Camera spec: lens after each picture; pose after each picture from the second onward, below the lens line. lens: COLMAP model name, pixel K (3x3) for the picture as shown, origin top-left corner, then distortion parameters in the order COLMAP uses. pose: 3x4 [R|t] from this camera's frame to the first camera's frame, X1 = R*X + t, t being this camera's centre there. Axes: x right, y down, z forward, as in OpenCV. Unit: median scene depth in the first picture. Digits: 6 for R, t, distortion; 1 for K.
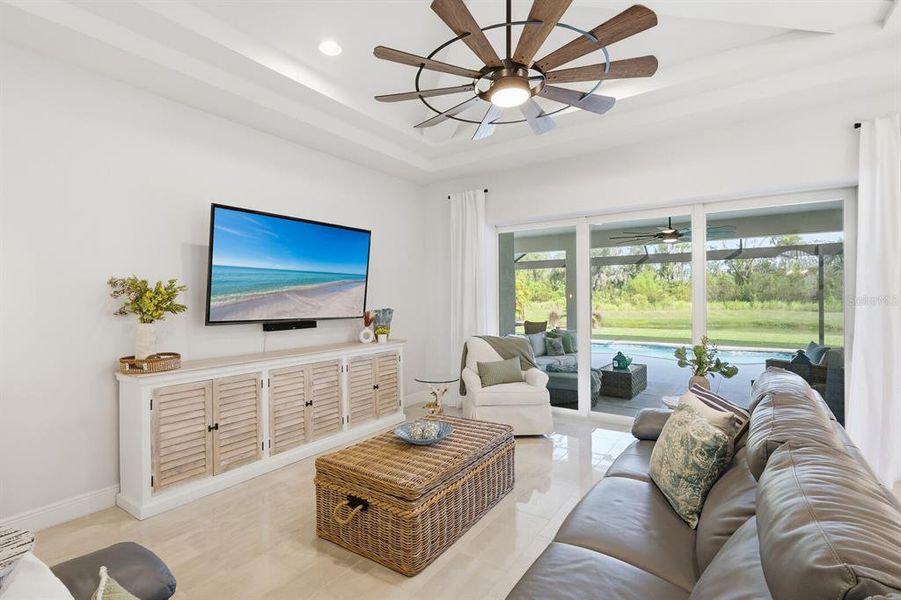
lens RADIAL K [[394.3, 0, 476.1], [0, 394.3, 299.1], [0, 0, 1]] dist [0.012262, -0.000040]
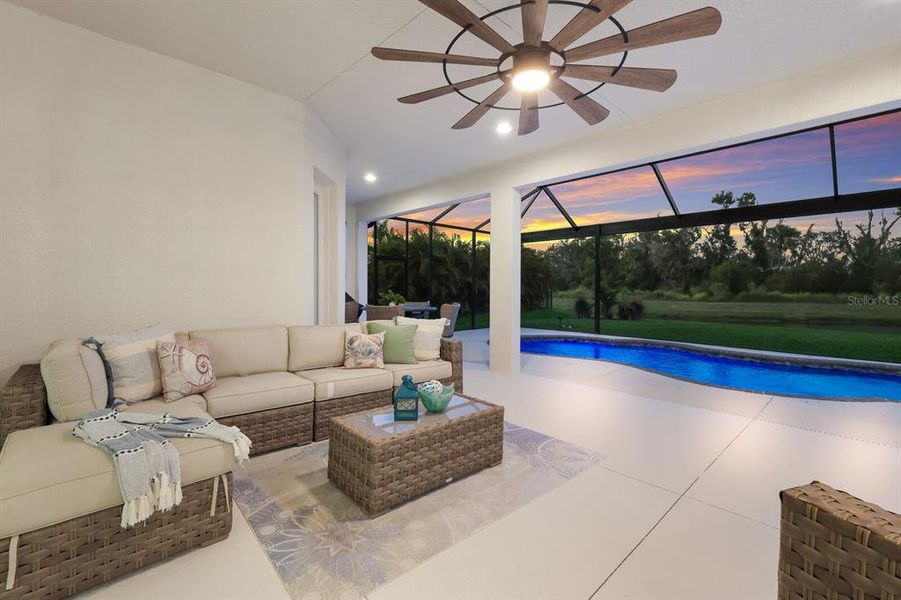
lens RADIAL K [[384.3, 0, 447.5], [0, 384.3, 289.5], [0, 0, 1]] dist [0.000587, 0.000913]
pose [[0.968725, 0.016763, -0.247570, 0.034822], [-0.015203, 0.999851, 0.008215, 0.004659], [0.247671, -0.004194, 0.968835, -0.001104]]
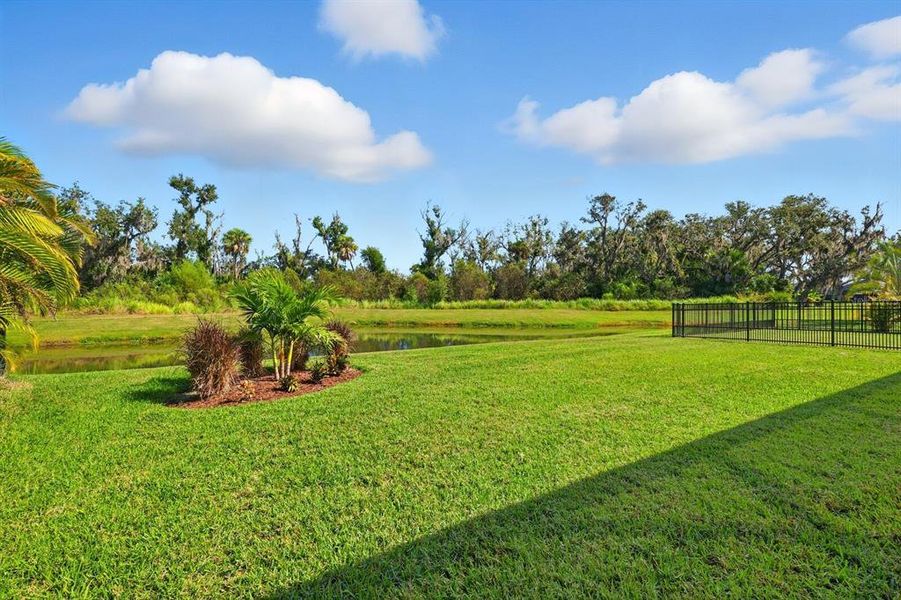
lens RADIAL K [[391.6, 0, 450.1], [0, 391.6, 299.9], [0, 0, 1]] dist [0.004059, 0.000446]
pose [[0.452657, 0.003296, 0.891679, -0.008491], [-0.002977, 0.999993, -0.002185, 0.008441], [-0.891680, -0.001666, 0.452663, 0.347476]]
